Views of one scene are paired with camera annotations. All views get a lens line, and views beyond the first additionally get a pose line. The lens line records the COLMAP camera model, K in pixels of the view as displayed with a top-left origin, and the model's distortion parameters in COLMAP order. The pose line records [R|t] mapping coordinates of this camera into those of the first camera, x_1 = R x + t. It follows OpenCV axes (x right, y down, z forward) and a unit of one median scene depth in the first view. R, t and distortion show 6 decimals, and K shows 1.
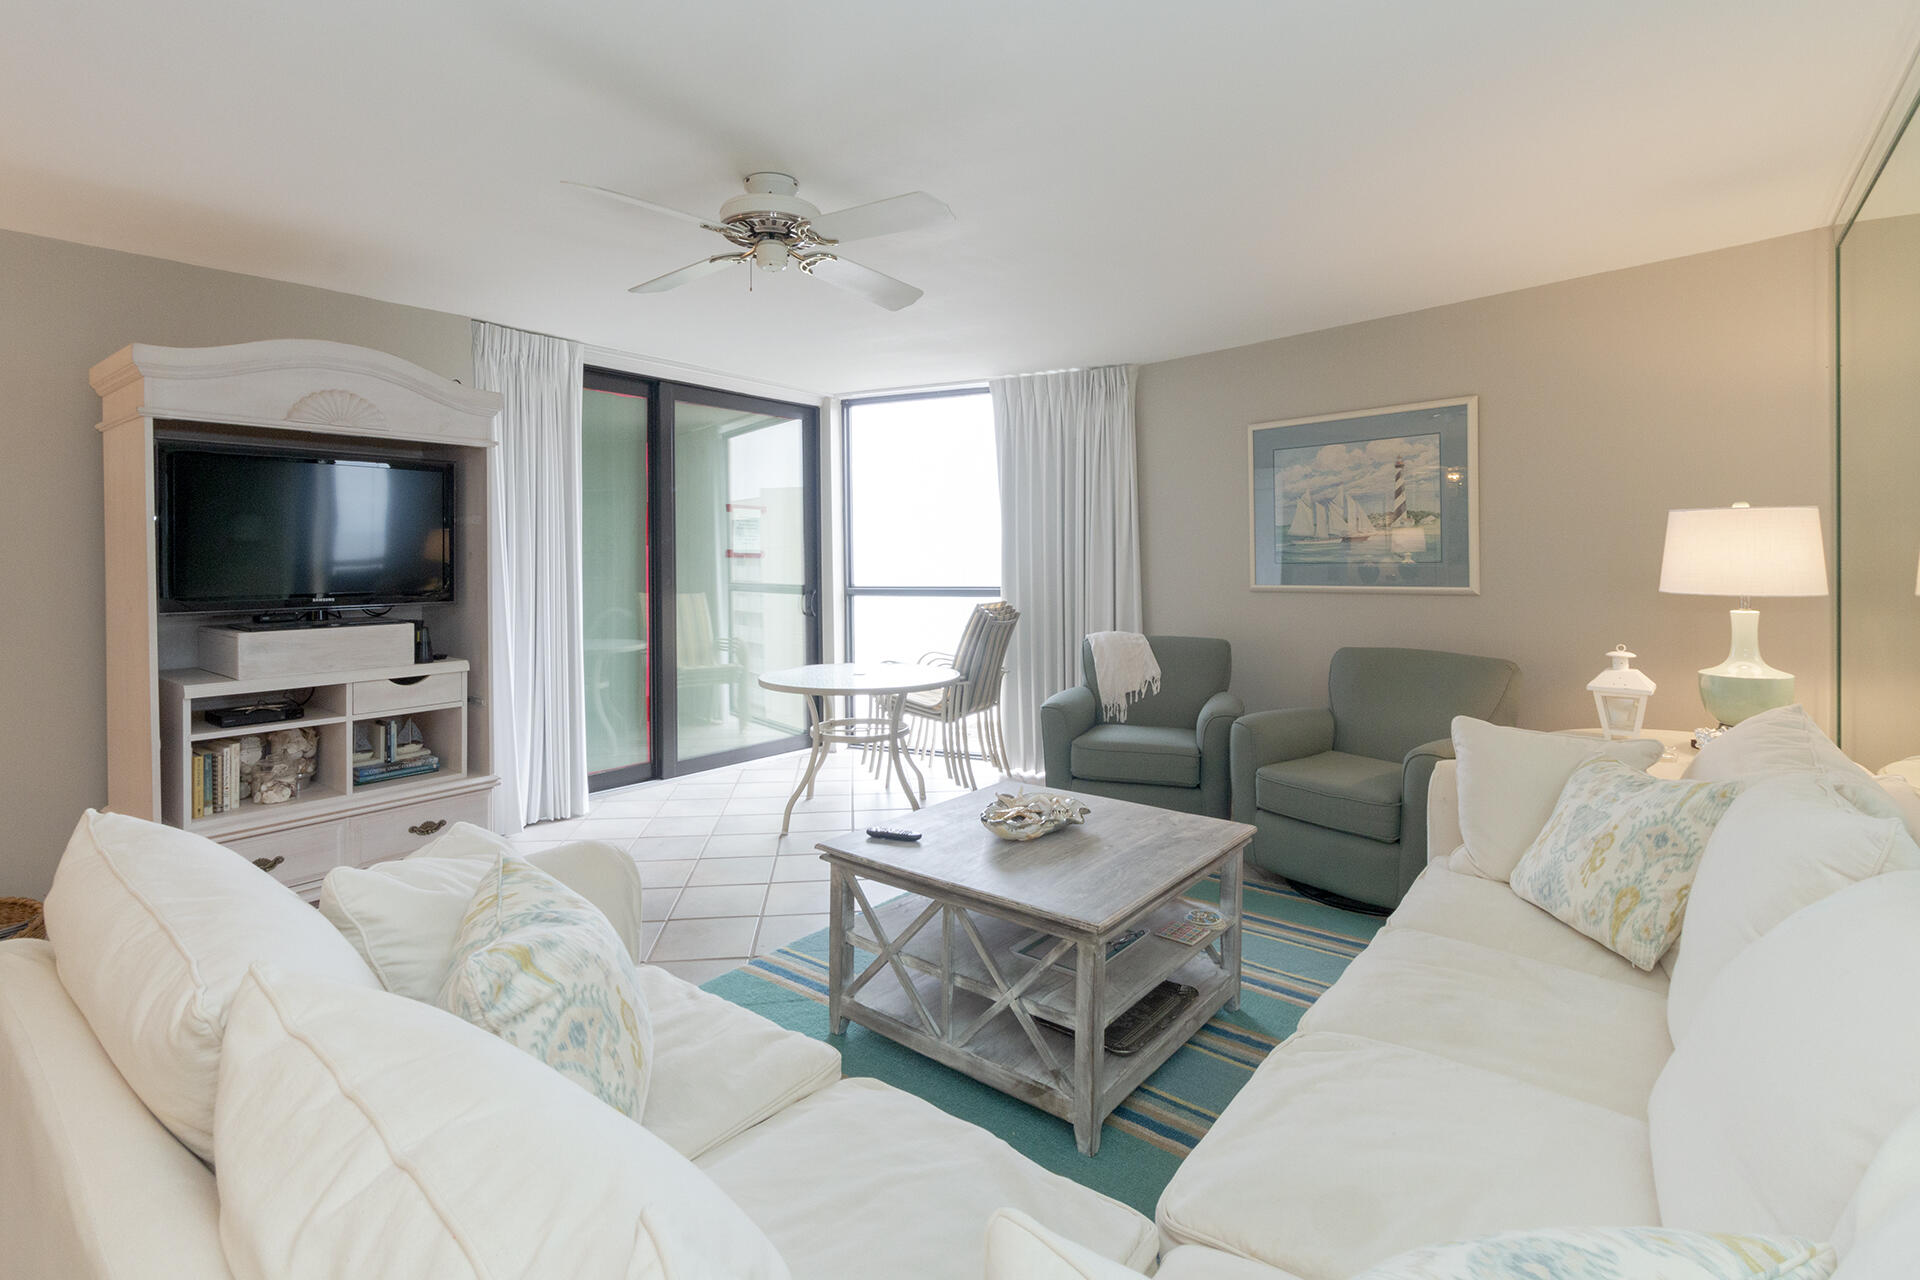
lens RADIAL K [[901.9, 0, 932.0], [0, 901.9, 579.0], [0, 0, 1]] dist [-0.008725, -0.000137]
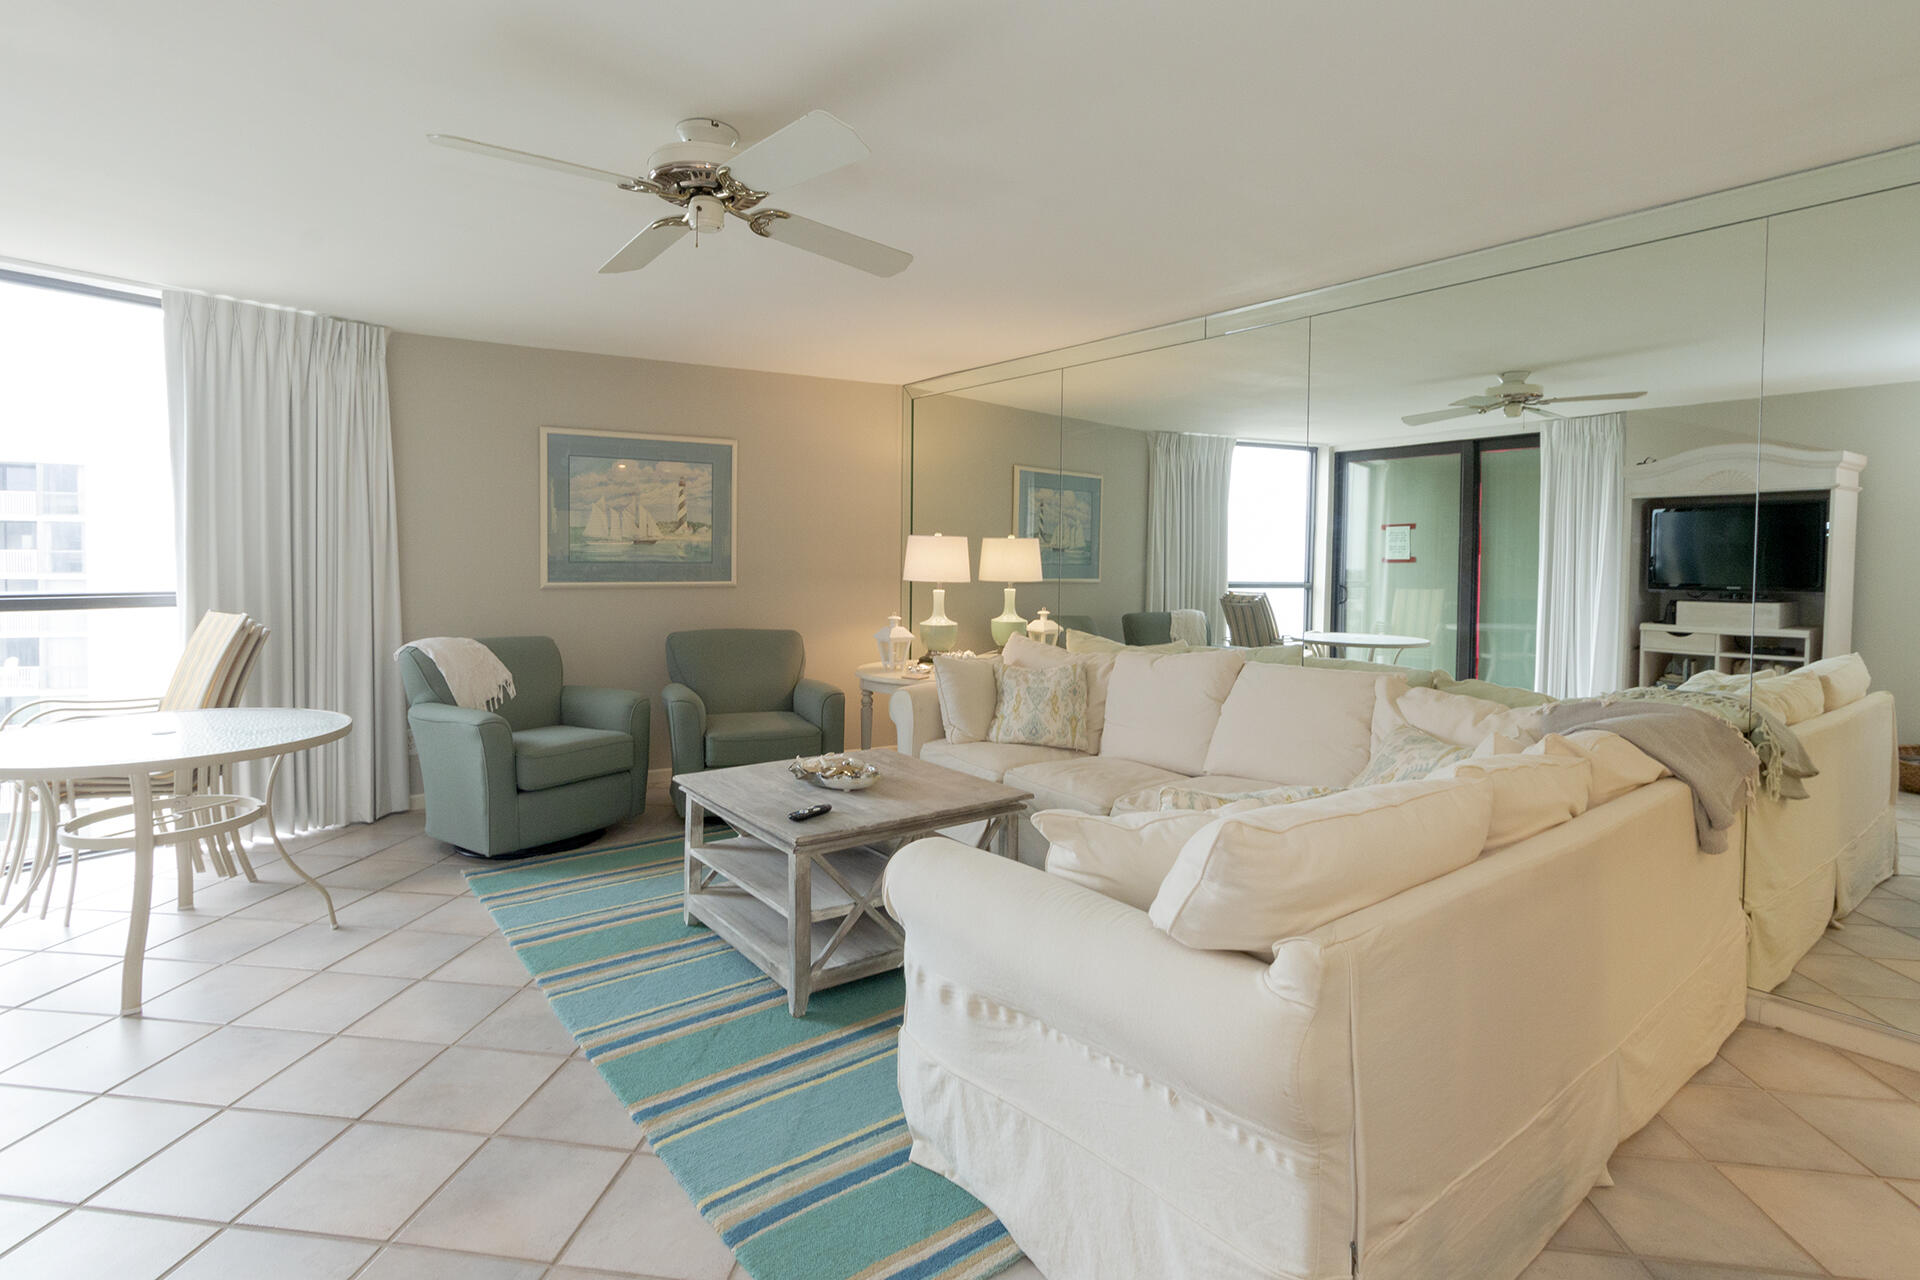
lens RADIAL K [[919.1, 0, 936.6], [0, 919.1, 582.0], [0, 0, 1]] dist [-0.003792, -0.000510]
pose [[0.219992, -0.015288, 0.975382, -0.630744], [0.008231, 0.999871, 0.013816, -0.005387], [-0.975467, 0.004989, 0.220090, 0.361531]]
